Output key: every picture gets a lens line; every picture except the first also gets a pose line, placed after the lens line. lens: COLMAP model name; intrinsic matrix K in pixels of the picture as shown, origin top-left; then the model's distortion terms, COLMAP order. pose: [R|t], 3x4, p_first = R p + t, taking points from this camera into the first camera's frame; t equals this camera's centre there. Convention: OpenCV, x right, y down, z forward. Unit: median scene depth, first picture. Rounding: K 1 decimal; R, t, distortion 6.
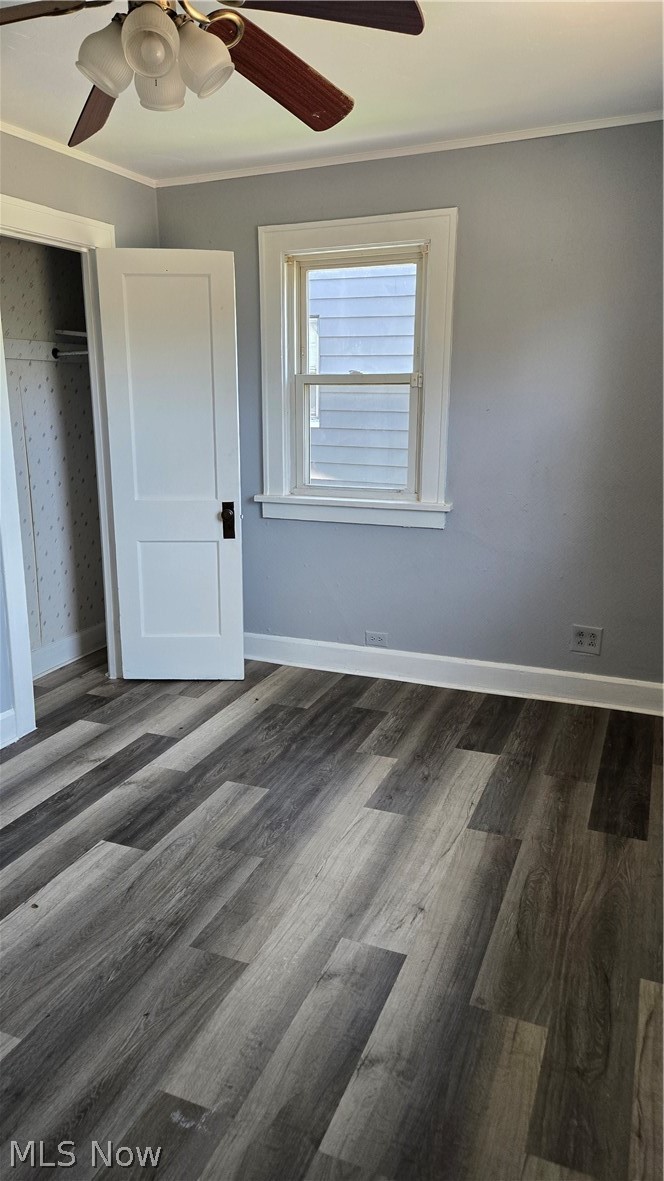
lens RADIAL K [[788.1, 0, 325.2], [0, 788.1, 591.7], [0, 0, 1]] dist [0.078082, -0.056264]
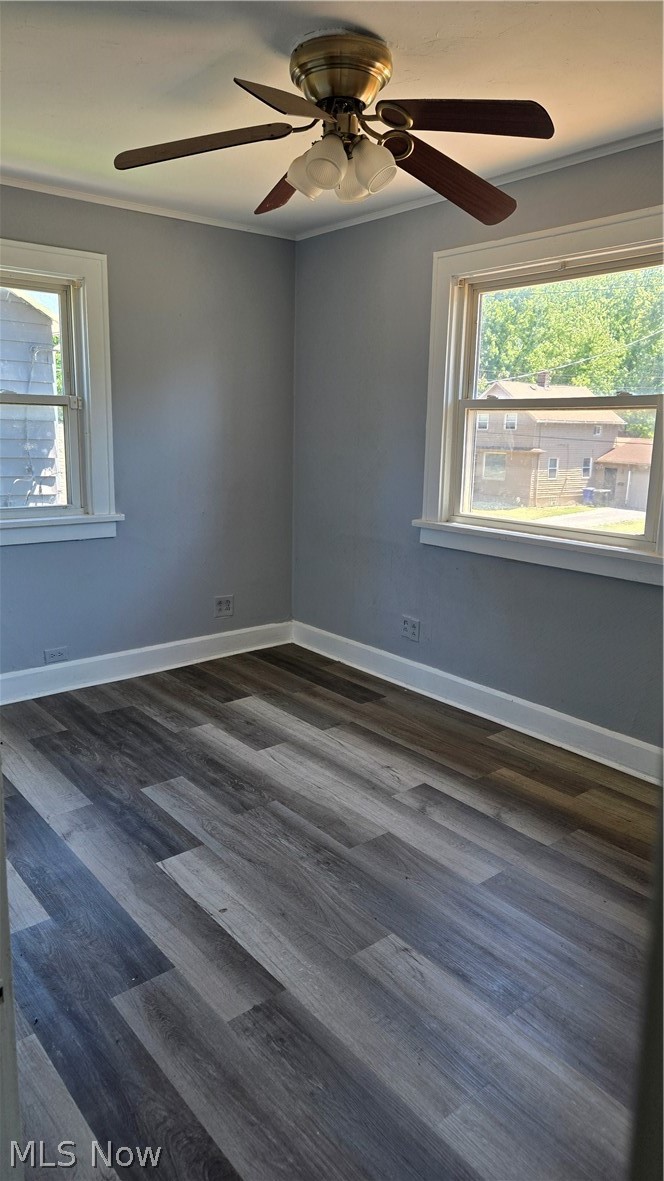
lens RADIAL K [[788.1, 0, 325.2], [0, 788.1, 591.7], [0, 0, 1]] dist [0.078082, -0.056264]
pose [[0.465643, -0.177191, 0.867052, -0.844794], [0.201608, 0.975228, 0.091025, -0.055731], [-0.861702, 0.132419, 0.489831, 0.249895]]
